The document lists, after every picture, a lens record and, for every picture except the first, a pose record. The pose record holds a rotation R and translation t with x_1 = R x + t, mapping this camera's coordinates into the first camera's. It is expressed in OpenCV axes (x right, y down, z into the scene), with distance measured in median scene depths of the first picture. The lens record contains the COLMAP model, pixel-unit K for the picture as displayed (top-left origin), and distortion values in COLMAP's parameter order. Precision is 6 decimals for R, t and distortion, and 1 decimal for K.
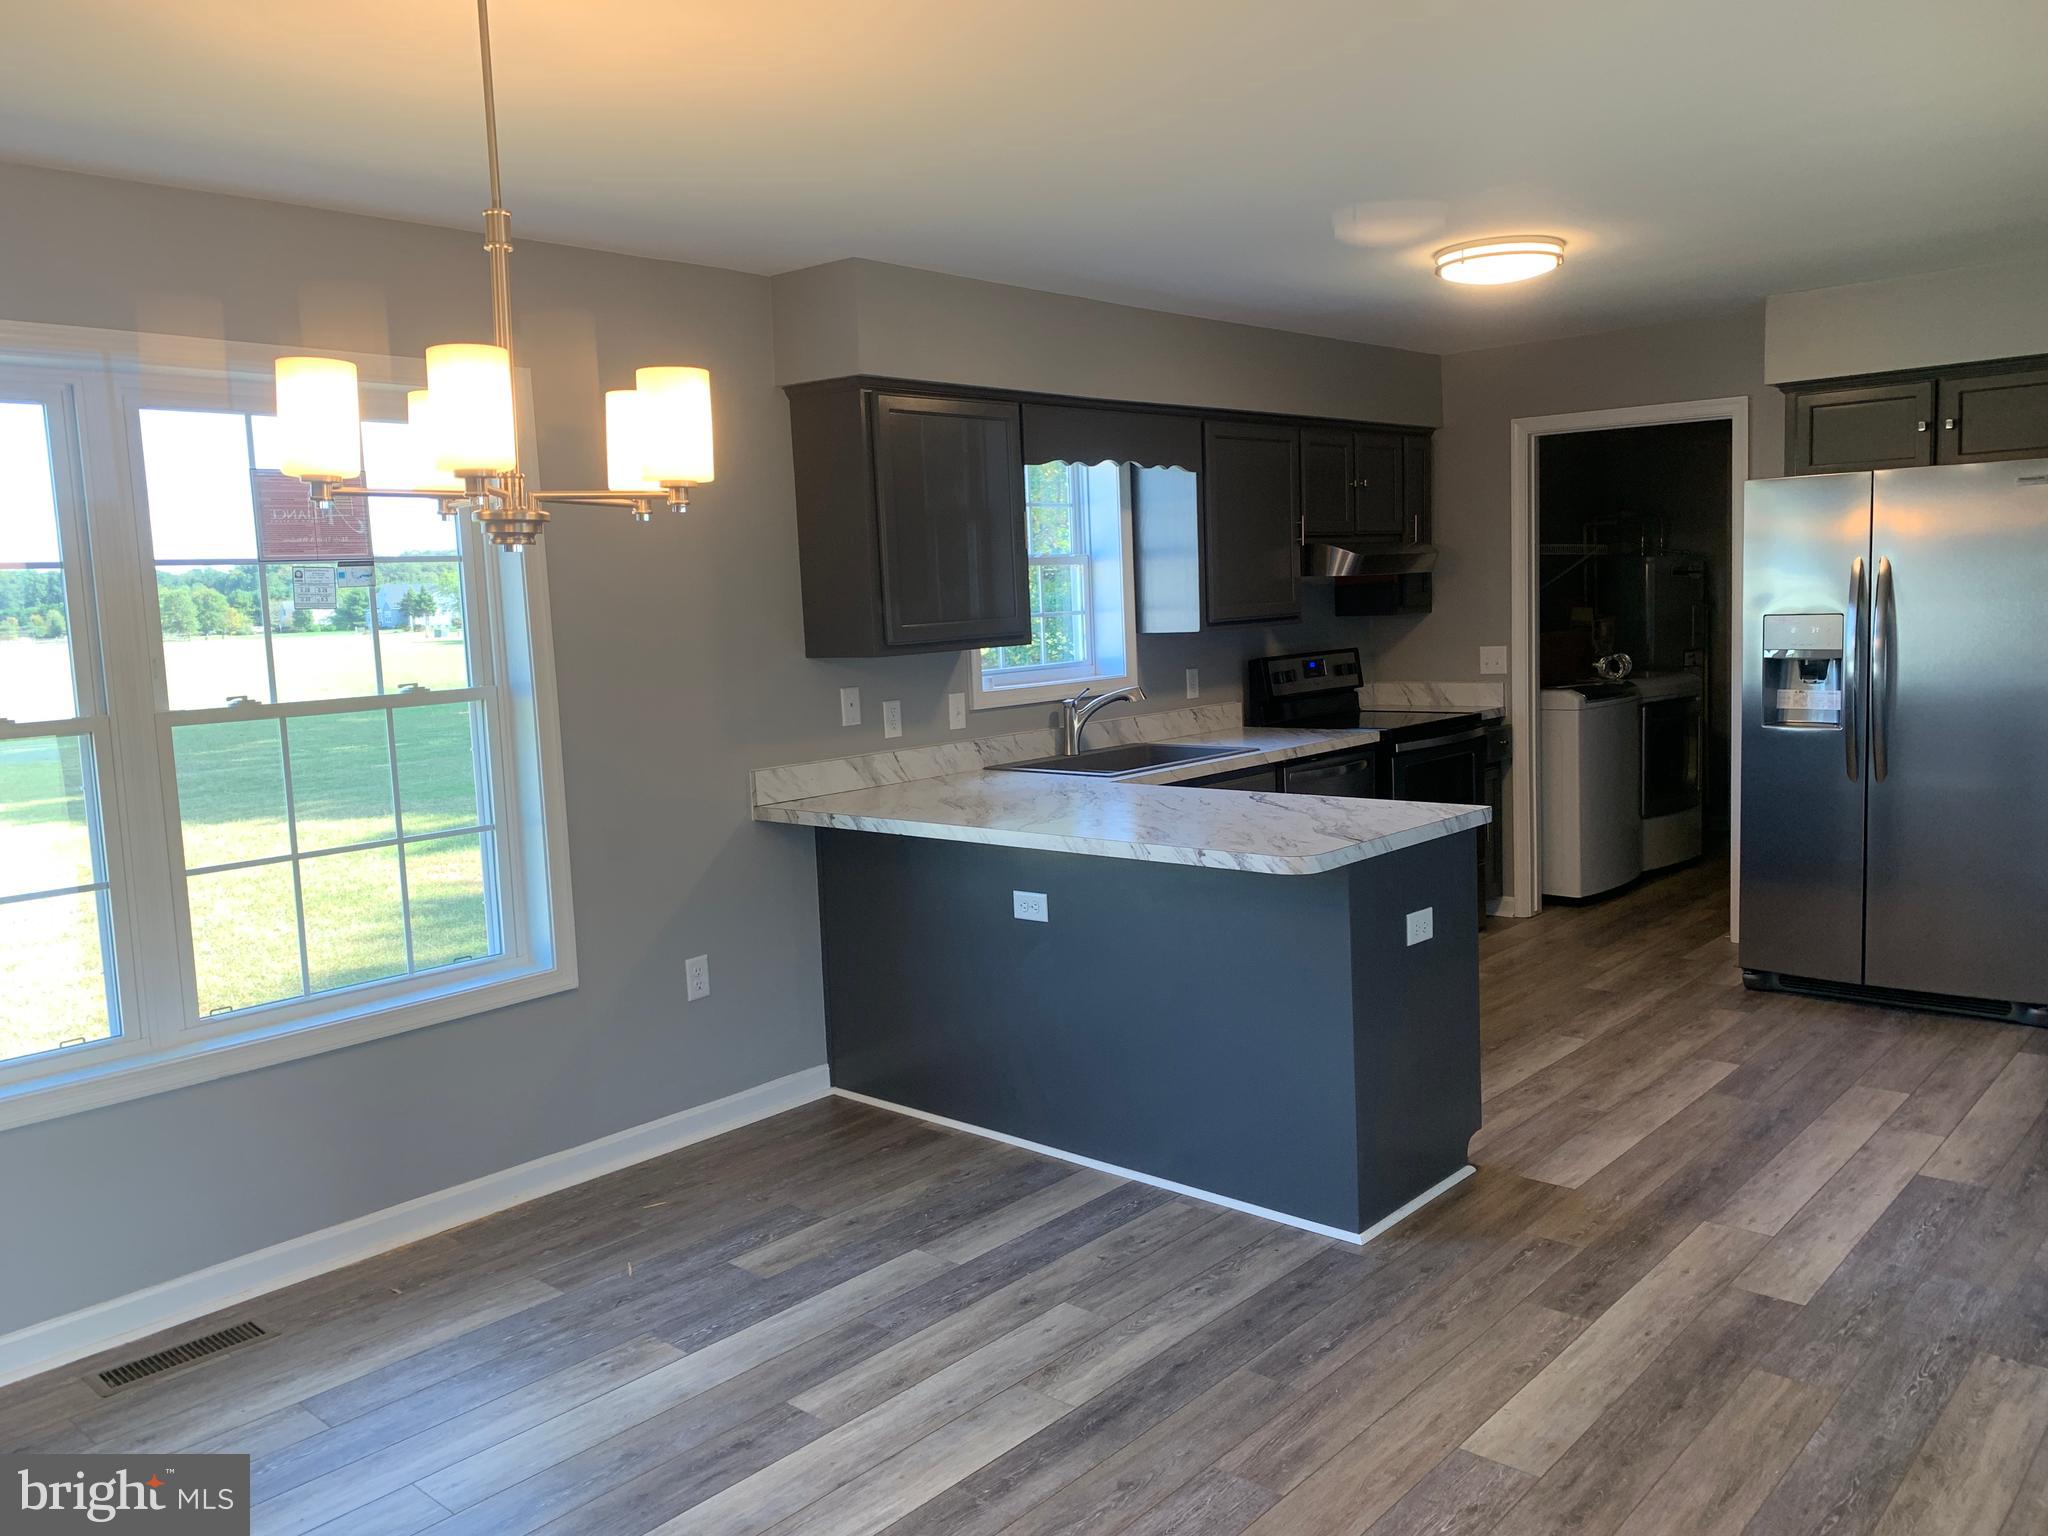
lens RADIAL K [[1575.9, 0, 1036.3], [0, 1575.9, 774.2], [0, 0, 1]] dist [0.042055, -0.024781]
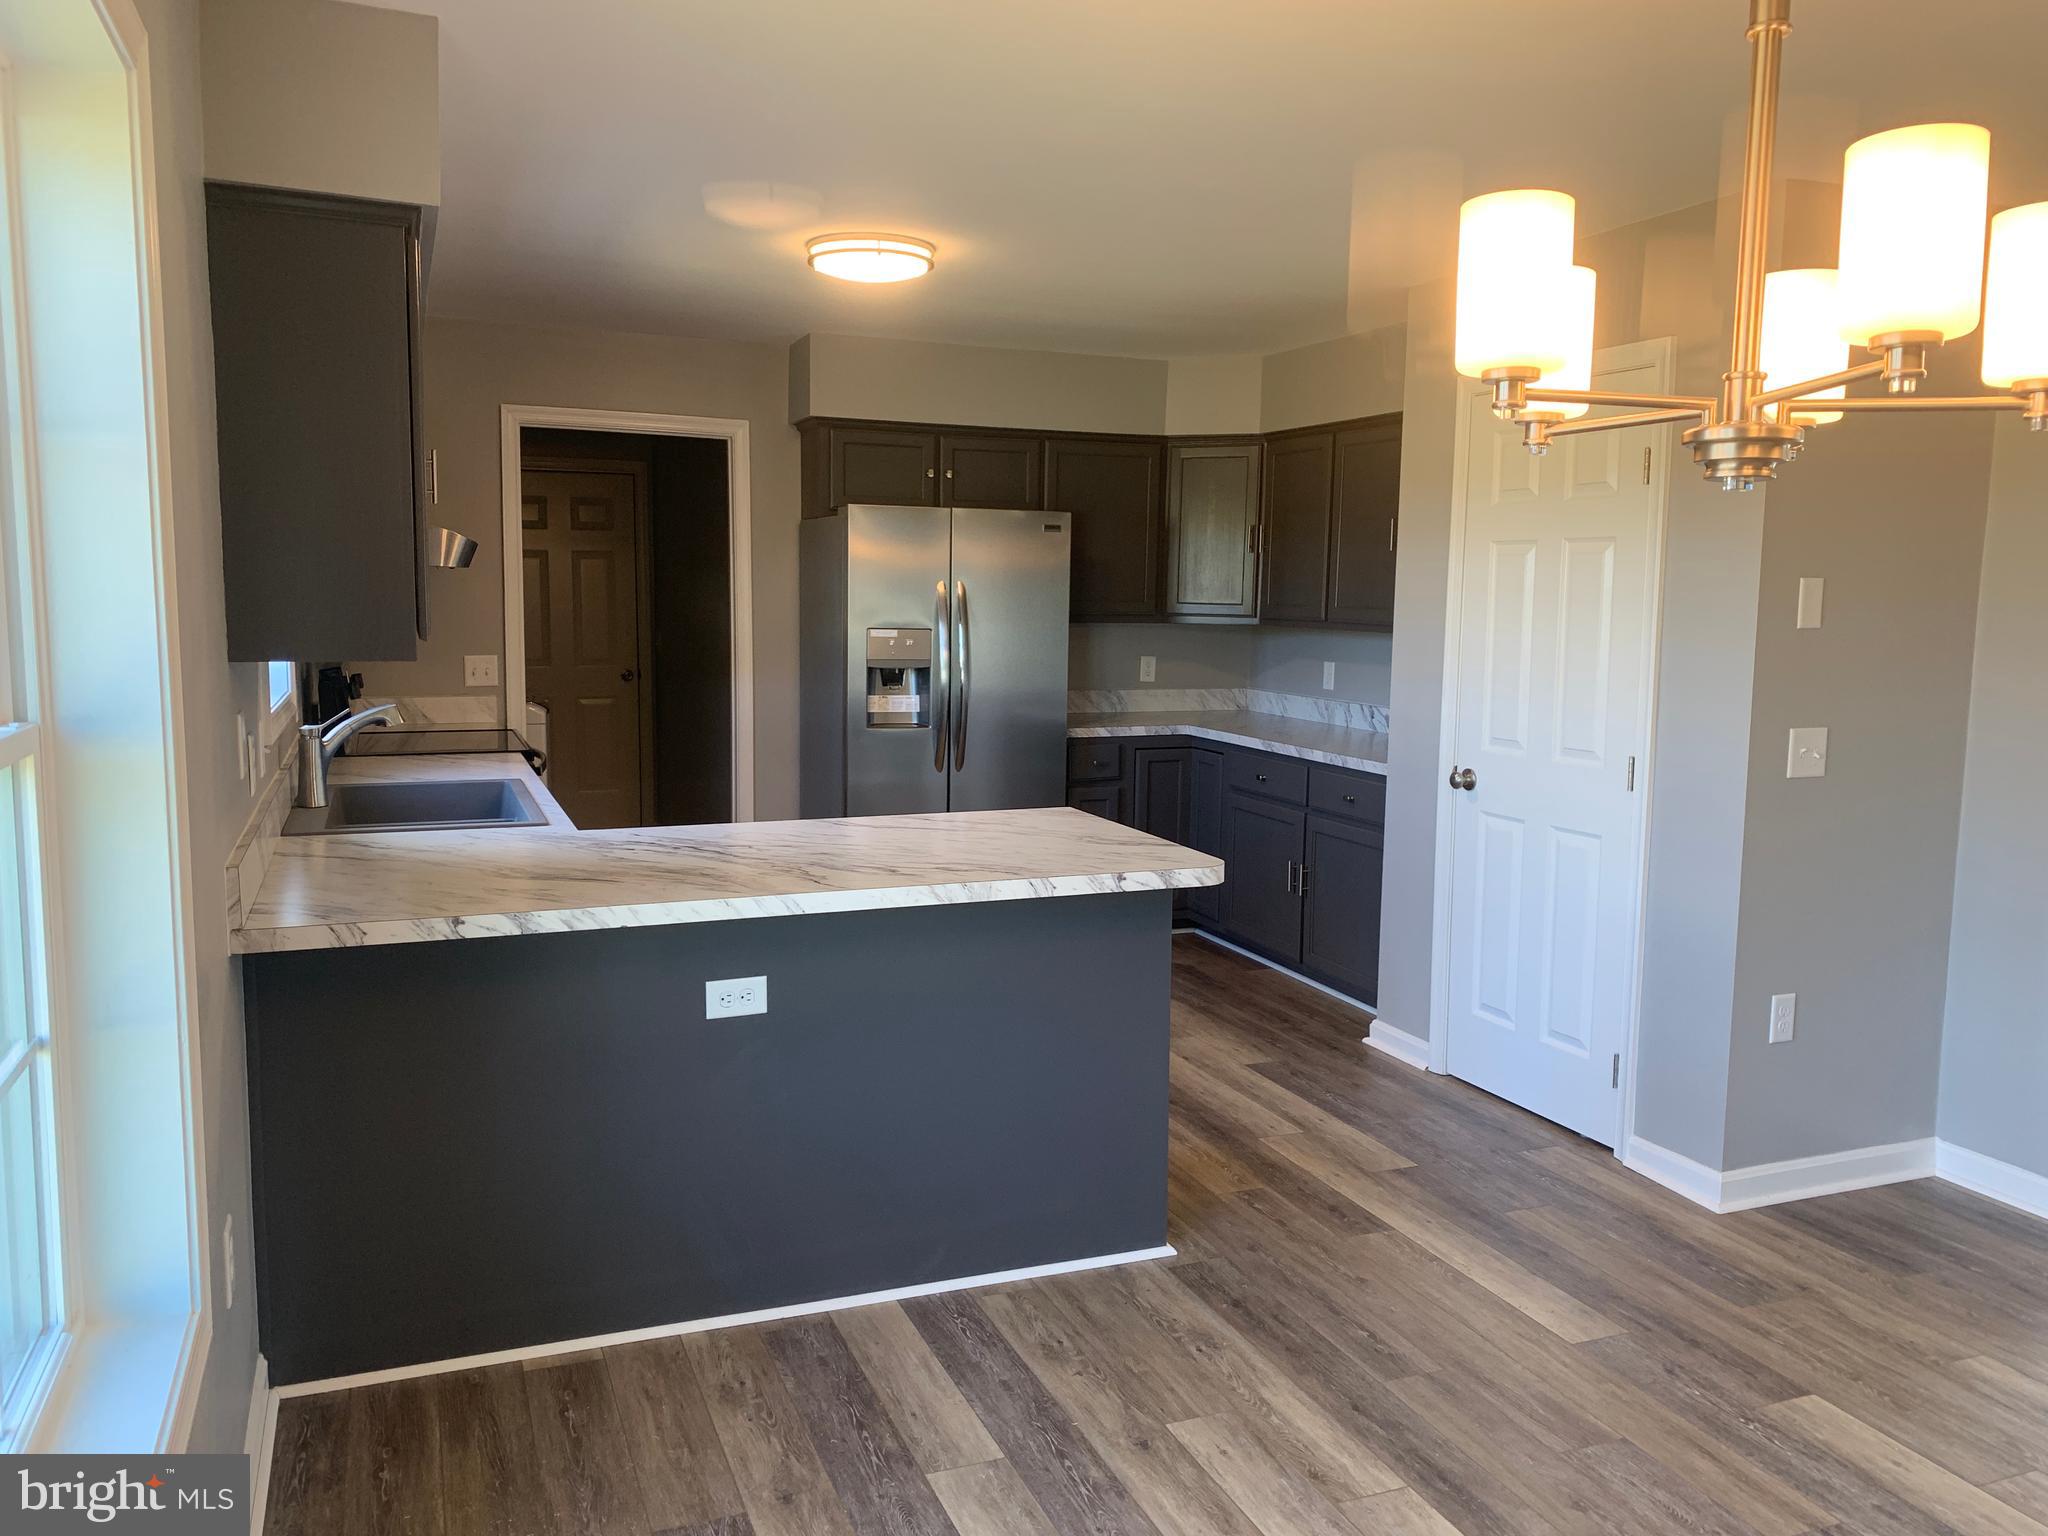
lens RADIAL K [[1575.9, 0, 1007.3], [0, 1575.9, 731.3], [0, 0, 1]] dist [0.042055, -0.024781]
pose [[0.440192, -0.038121, 0.897094, -0.697434], [0.069836, 0.997525, 0.008121, -0.044296], [-0.895184, 0.059074, 0.441764, 0.617321]]
